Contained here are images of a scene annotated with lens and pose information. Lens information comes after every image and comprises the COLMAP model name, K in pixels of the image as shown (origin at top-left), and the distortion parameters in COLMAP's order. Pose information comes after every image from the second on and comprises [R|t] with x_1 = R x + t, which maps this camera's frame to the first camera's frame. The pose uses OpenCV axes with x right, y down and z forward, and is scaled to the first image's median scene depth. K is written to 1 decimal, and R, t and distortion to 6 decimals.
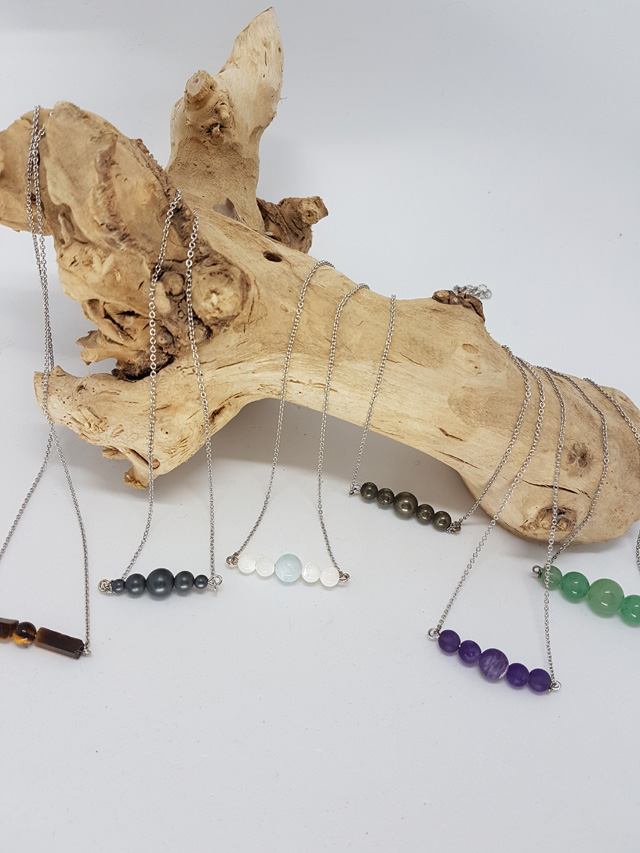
lens RADIAL K [[660.9, 0, 318.9], [0, 660.9, 429.9], [0, 0, 1]] dist [0.252005, -0.616350]
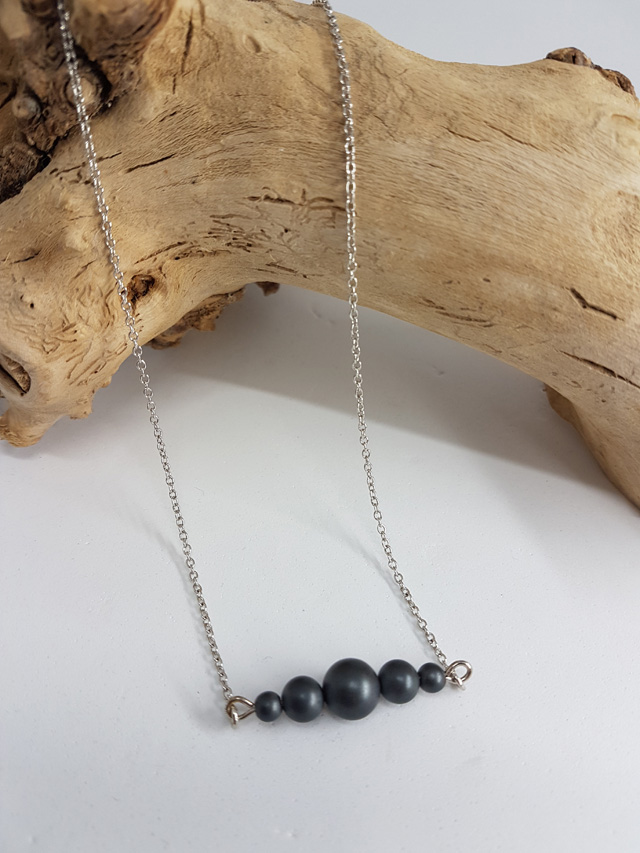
lens RADIAL K [[681.0, 0, 309.0], [0, 681.0, 423.2], [0, 0, 1]] dist [0.052012, -0.160090]
pose [[0.994789, 0.009358, -0.101526, 0.046792], [-0.025090, 0.987625, -0.154815, 0.183504], [0.098821, 0.156555, 0.982713, 0.535957]]
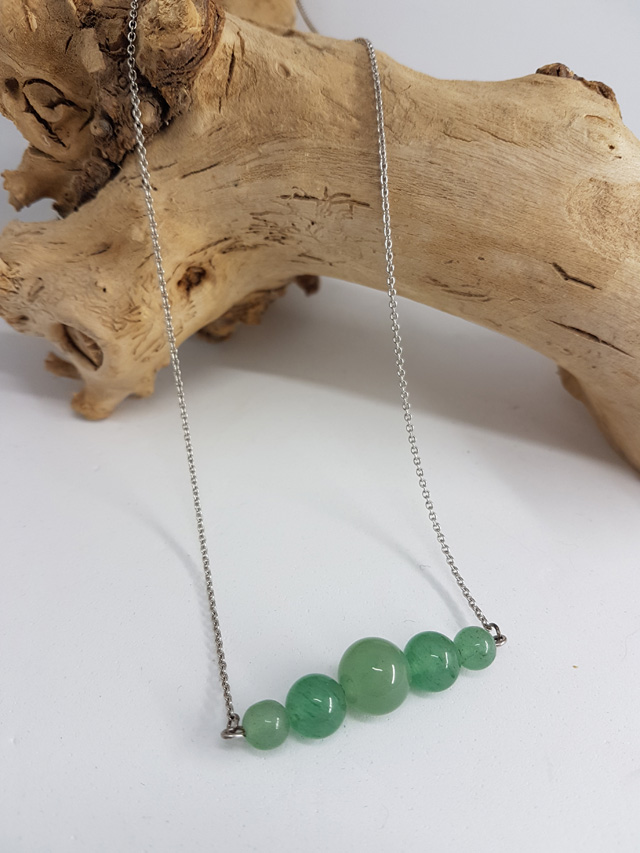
lens RADIAL K [[682.5, 0, 319.0], [0, 682.5, 427.9], [0, 0, 1]] dist [0.076113, -0.222735]
pose [[0.983493, 0.003620, -0.180911, 0.097630], [-0.039908, 0.979520, -0.197353, 0.268774], [0.176492, 0.201315, 0.963495, 0.455830]]
